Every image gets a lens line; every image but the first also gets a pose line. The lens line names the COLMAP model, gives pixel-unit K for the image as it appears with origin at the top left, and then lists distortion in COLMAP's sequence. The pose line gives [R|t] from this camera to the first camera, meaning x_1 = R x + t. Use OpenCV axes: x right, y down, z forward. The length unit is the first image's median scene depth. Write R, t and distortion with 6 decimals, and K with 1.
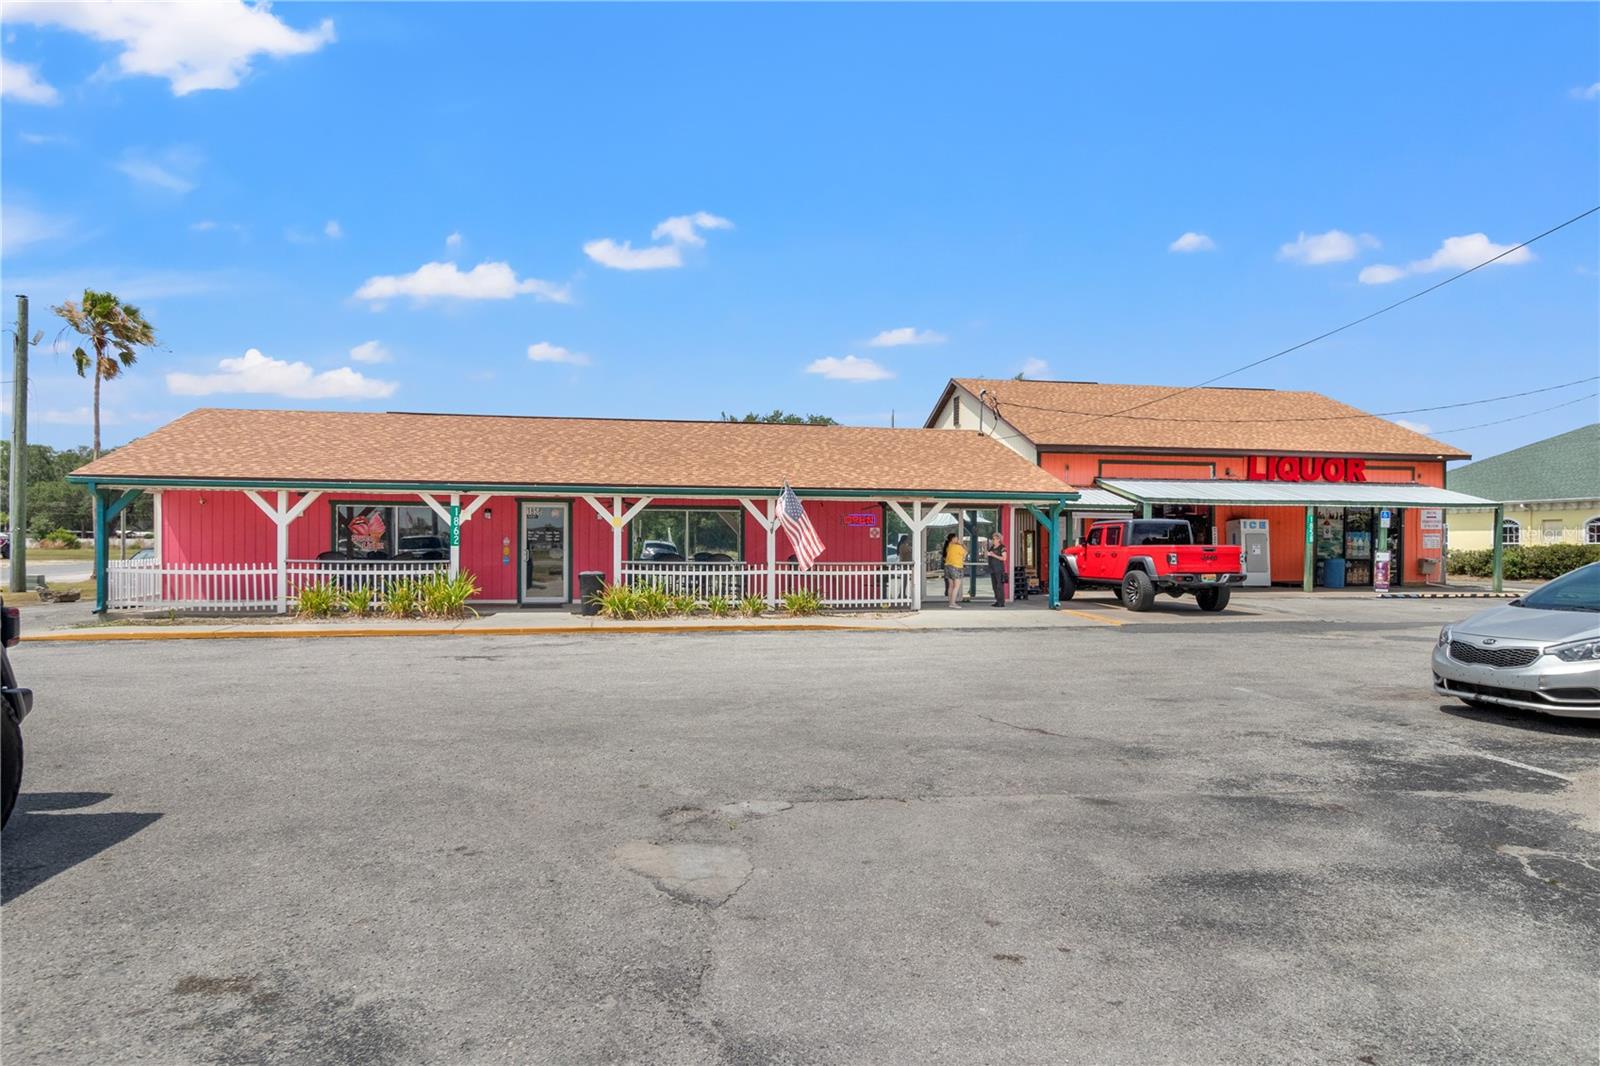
lens RADIAL K [[1020.0, 0, 807.0], [0, 1020.0, 554.3], [0, 0, 1]] dist [0.002716, 0.000669]
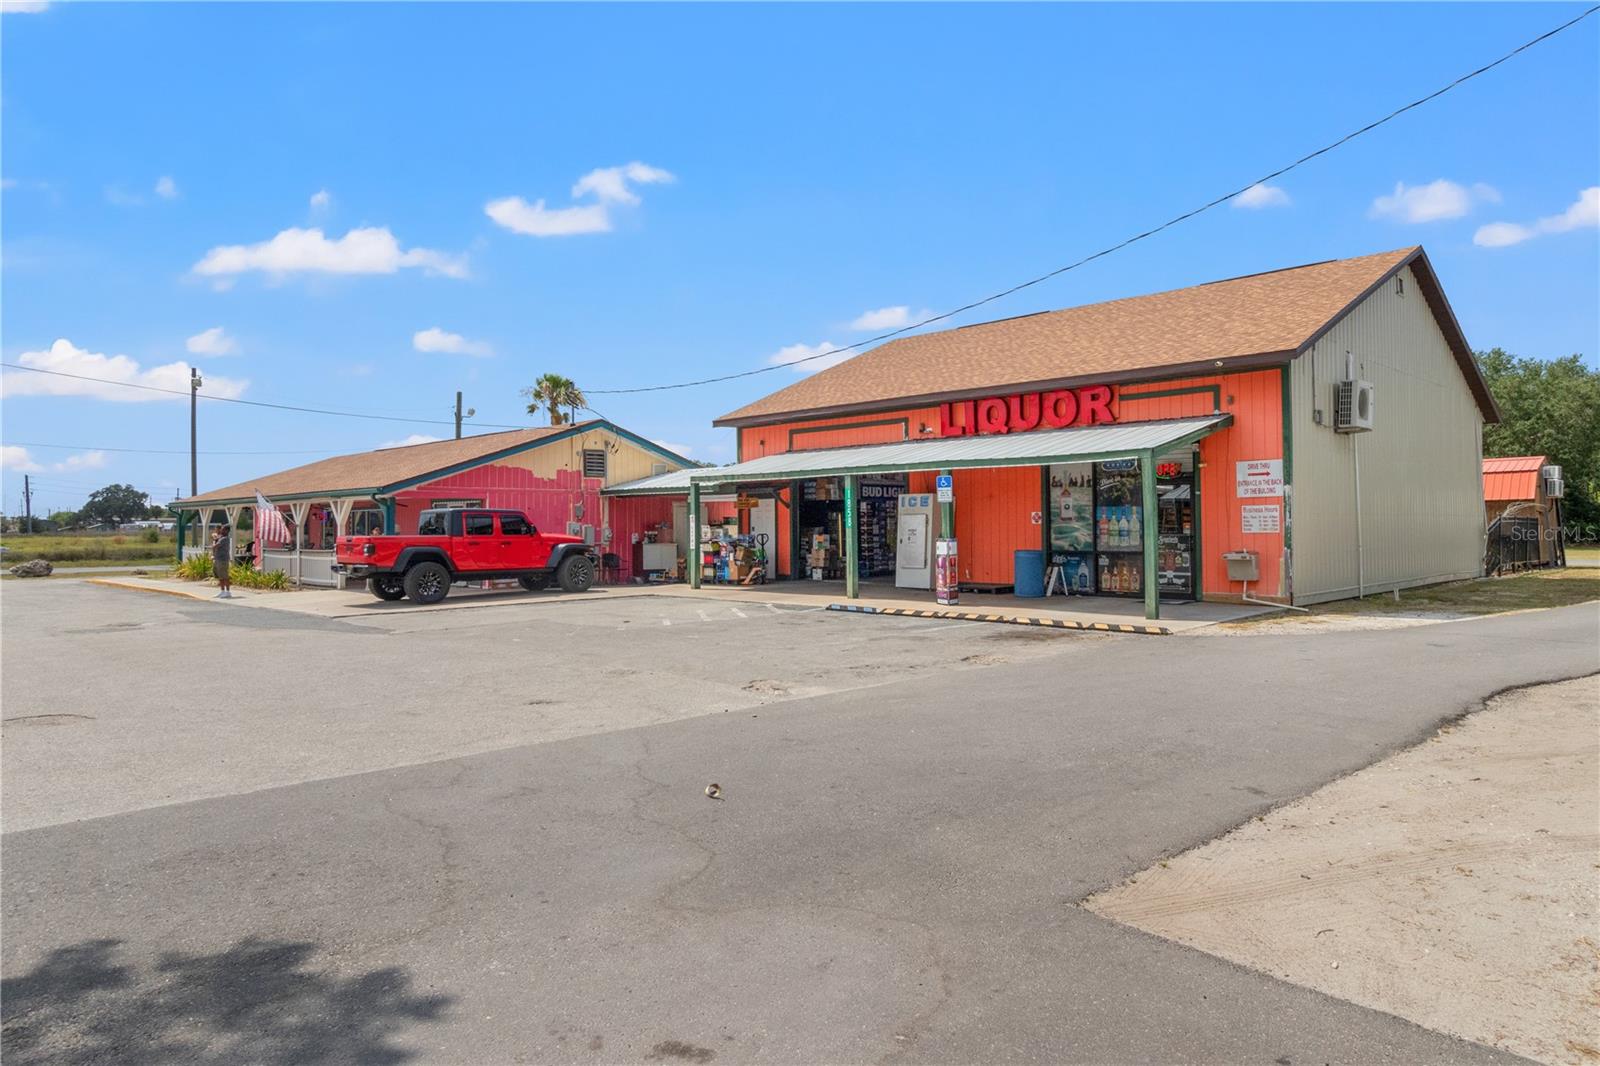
lens RADIAL K [[1008.0, 0, 797.0], [0, 1008.0, 507.5], [0, 0, 1]] dist [0.004994, 0.000147]
pose [[0.558649, -0.027216, -0.828958, 1.271147], [0.001548, 0.999494, -0.031772, -0.003823], [0.829403, 0.016466, 0.558408, 0.711427]]
